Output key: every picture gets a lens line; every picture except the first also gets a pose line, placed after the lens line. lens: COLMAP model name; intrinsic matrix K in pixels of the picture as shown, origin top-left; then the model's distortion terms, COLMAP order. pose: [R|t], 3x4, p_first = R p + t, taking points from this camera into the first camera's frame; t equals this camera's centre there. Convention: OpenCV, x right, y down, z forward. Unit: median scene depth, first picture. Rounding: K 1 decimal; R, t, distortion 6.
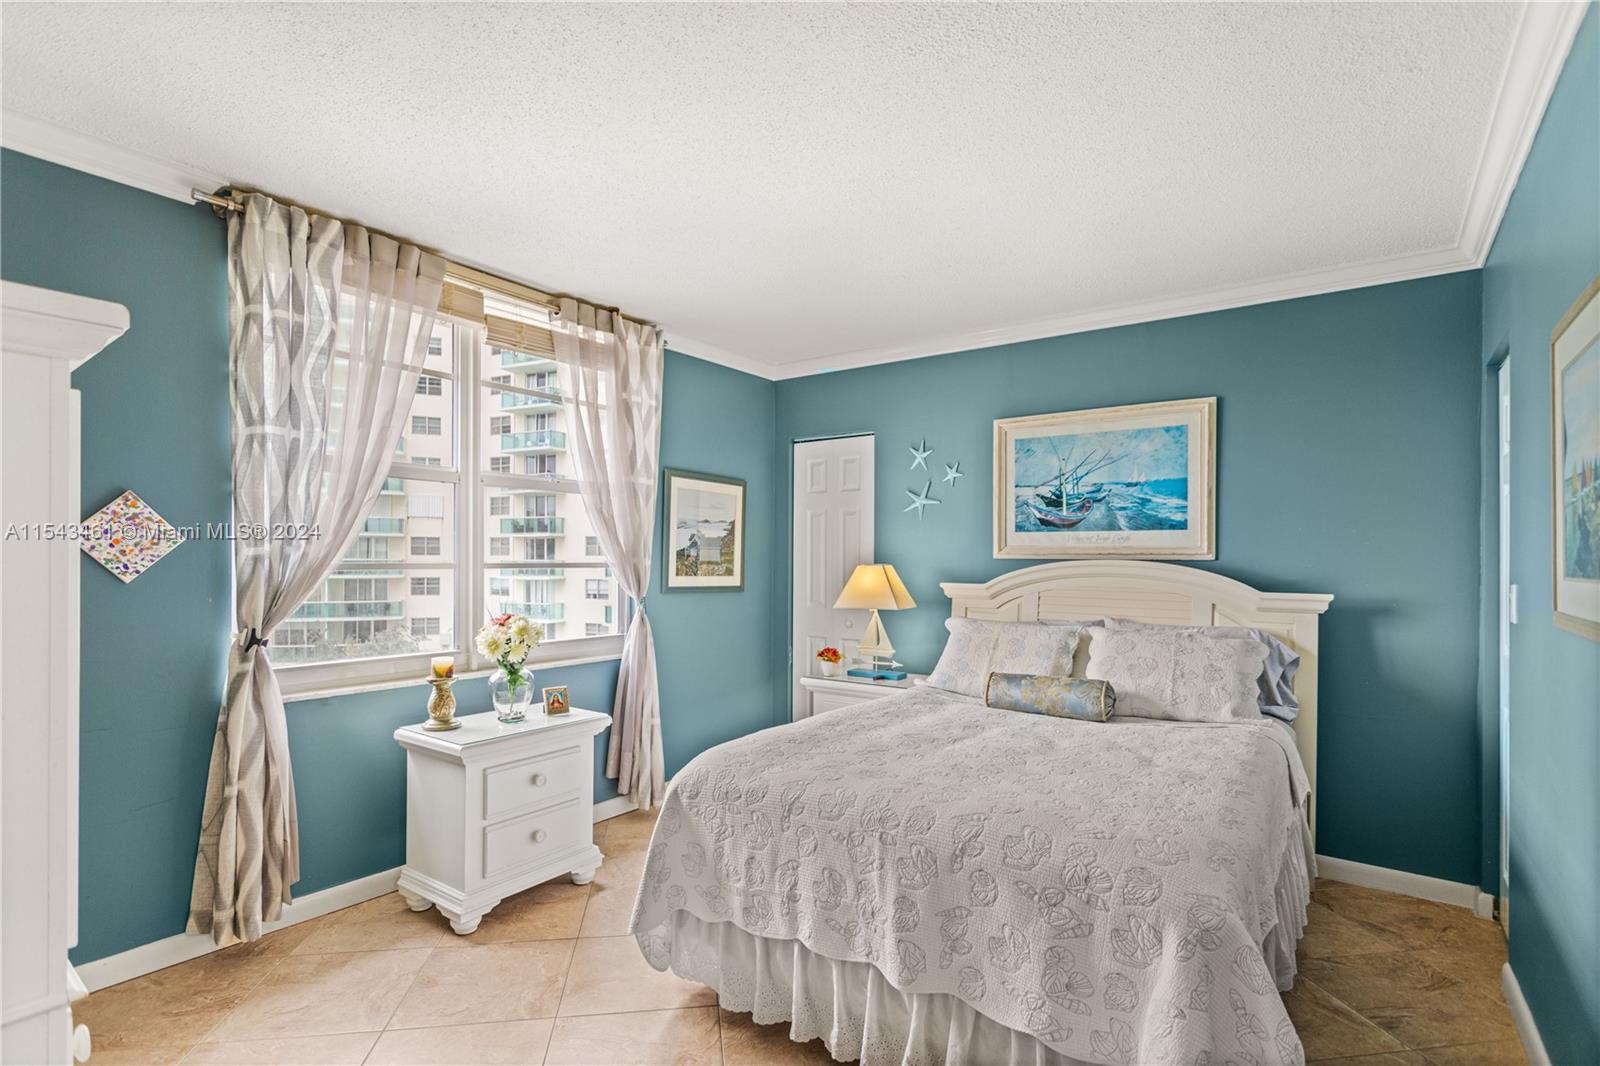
lens RADIAL K [[770.0, 0, 780.6], [0, 770.0, 539.7], [0, 0, 1]] dist [0.001648, 0.000853]
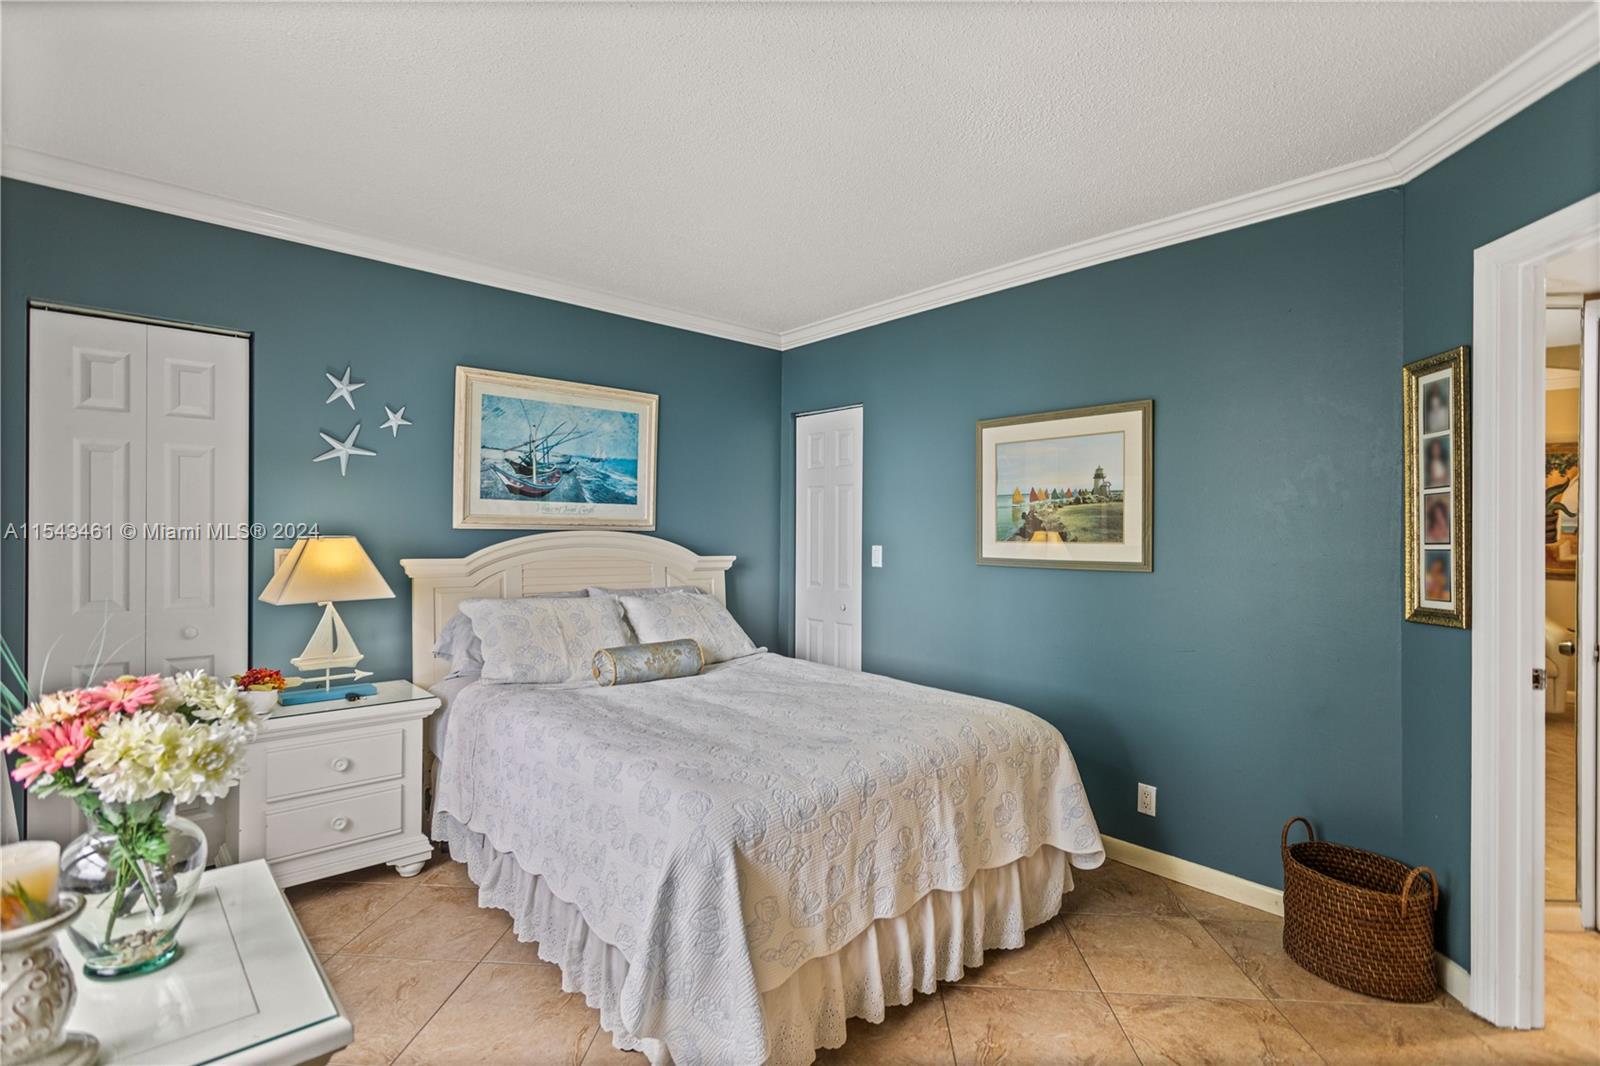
lens RADIAL K [[770.0, 0, 780.6], [0, 770.0, 539.7], [0, 0, 1]] dist [0.001648, 0.000853]
pose [[0.208898, -0.007953, 0.977905, -0.540004], [-0.026717, 0.999547, 0.013836, 0.017148], [-0.977572, -0.029017, 0.208591, 0.528923]]
